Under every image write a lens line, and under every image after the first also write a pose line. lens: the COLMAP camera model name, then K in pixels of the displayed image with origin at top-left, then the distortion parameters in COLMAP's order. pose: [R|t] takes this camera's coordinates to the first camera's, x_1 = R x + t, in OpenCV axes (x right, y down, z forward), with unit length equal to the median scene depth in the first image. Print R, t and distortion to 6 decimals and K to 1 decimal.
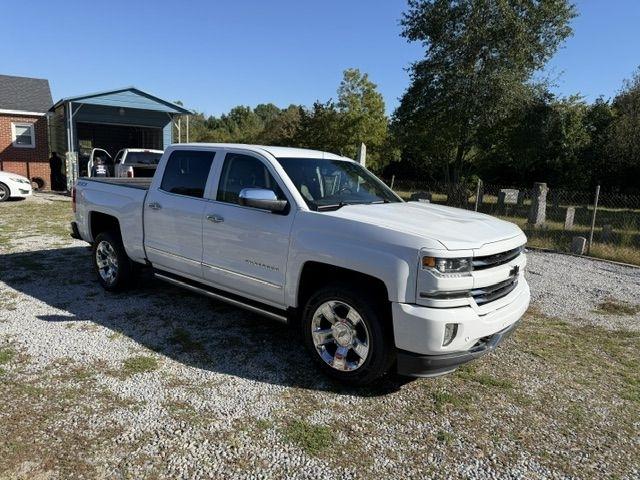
lens RADIAL K [[450.5, 0, 314.4], [0, 450.5, 242.8], [0, 0, 1]] dist [0.040815, -0.050068]
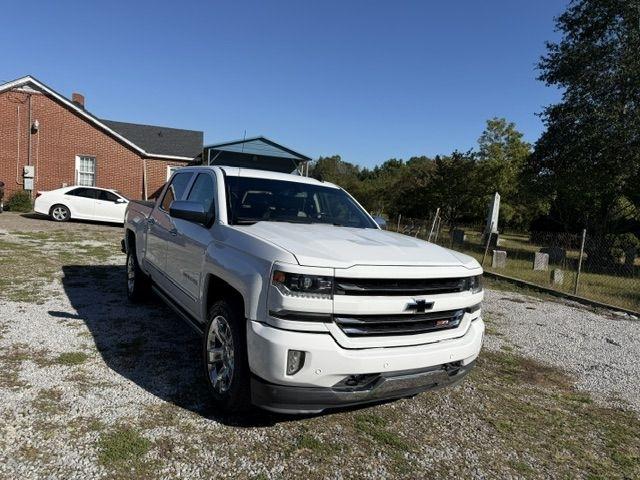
lens RADIAL K [[450.5, 0, 318.1], [0, 450.5, 239.8], [0, 0, 1]] dist [0.040815, -0.050068]
pose [[0.945987, 0.060799, -0.318454, 0.426686], [-0.097607, 0.990095, -0.100918, 0.036847], [0.309164, 0.126550, 0.942551, 0.116744]]
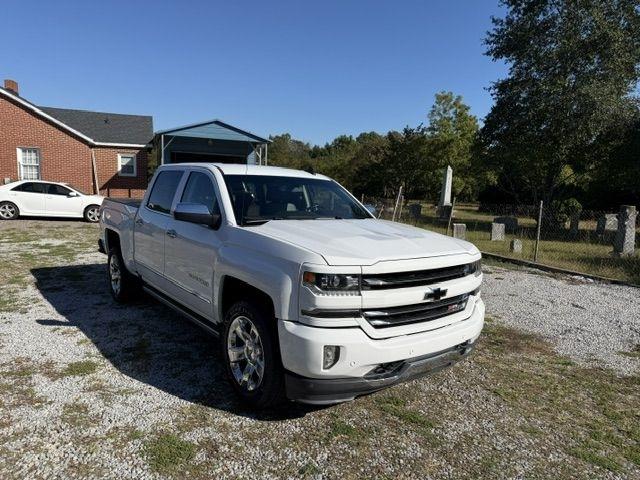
lens RADIAL K [[450.5, 0, 318.9], [0, 450.5, 241.6], [0, 0, 1]] dist [0.040815, -0.050068]
pose [[0.975928, 0.016731, -0.217451, 0.333425], [-0.029711, 0.997957, -0.056558, 0.014091], [0.216061, 0.061657, 0.974431, 0.059049]]
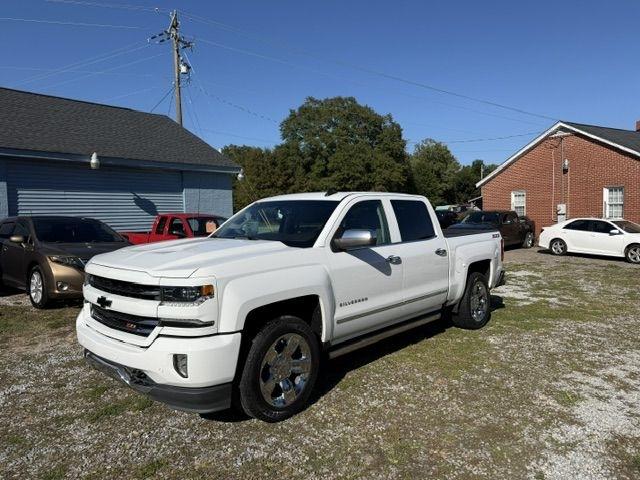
lens RADIAL K [[450.5, 0, 327.6], [0, 450.5, 239.1], [0, 0, 1]] dist [0.040815, -0.050068]
pose [[-0.036752, 0.002112, -0.999322, 1.141145], [-0.168299, 0.985701, 0.008273, -0.128986], [0.985051, 0.168489, -0.035871, 1.216986]]
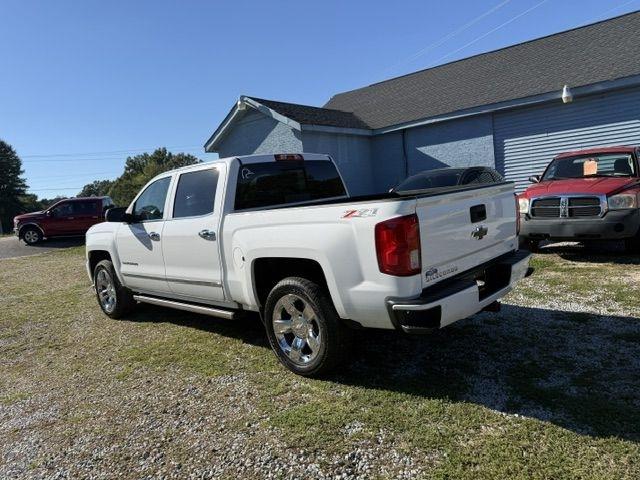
lens RADIAL K [[450.5, 0, 317.3], [0, 450.5, 239.8], [0, 0, 1]] dist [0.040815, -0.050068]
pose [[-0.996449, 0.044023, 0.071770, -0.426265], [0.062846, 0.956152, 0.286050, -0.388529], [-0.056030, 0.289545, -0.955523, 2.408054]]
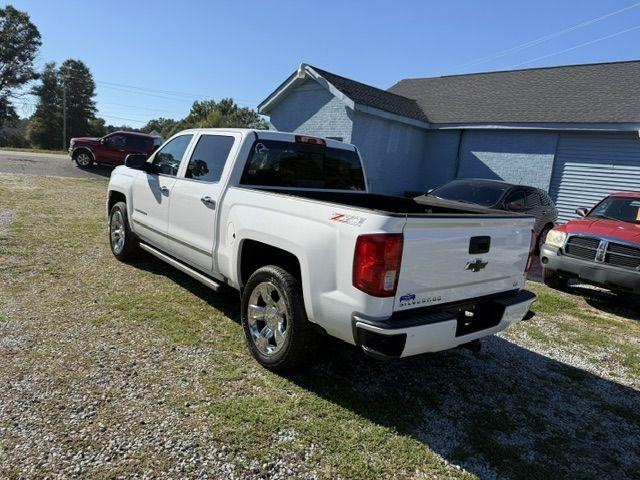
lens RADIAL K [[450.5, 0, 317.2], [0, 450.5, 239.3], [0, 0, 1]] dist [0.040815, -0.050068]
pose [[-0.971028, -0.178921, 0.158402, -0.509922], [-0.116824, 0.933690, 0.338491, -0.413586], [-0.208461, 0.310179, -0.927541, 2.354025]]
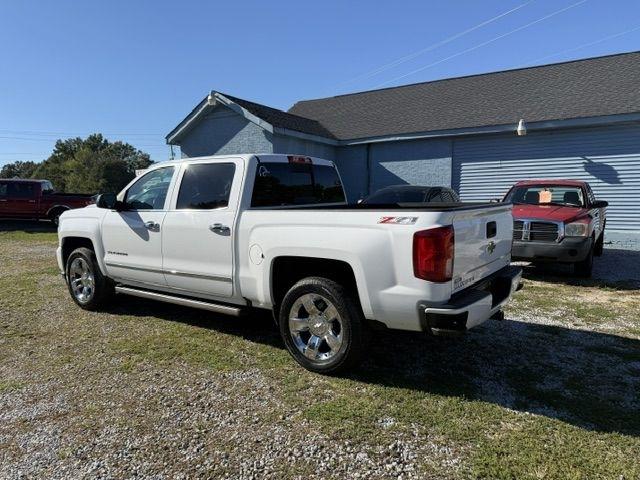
lens RADIAL K [[450.5, 0, 324.5], [0, 450.5, 245.4], [0, 0, 1]] dist [0.040815, -0.050068]
pose [[-0.996307, -0.030595, -0.080224, -0.266545], [-0.052302, 0.957257, 0.284470, -0.388504], [0.068092, 0.287616, -0.955322, 2.435311]]
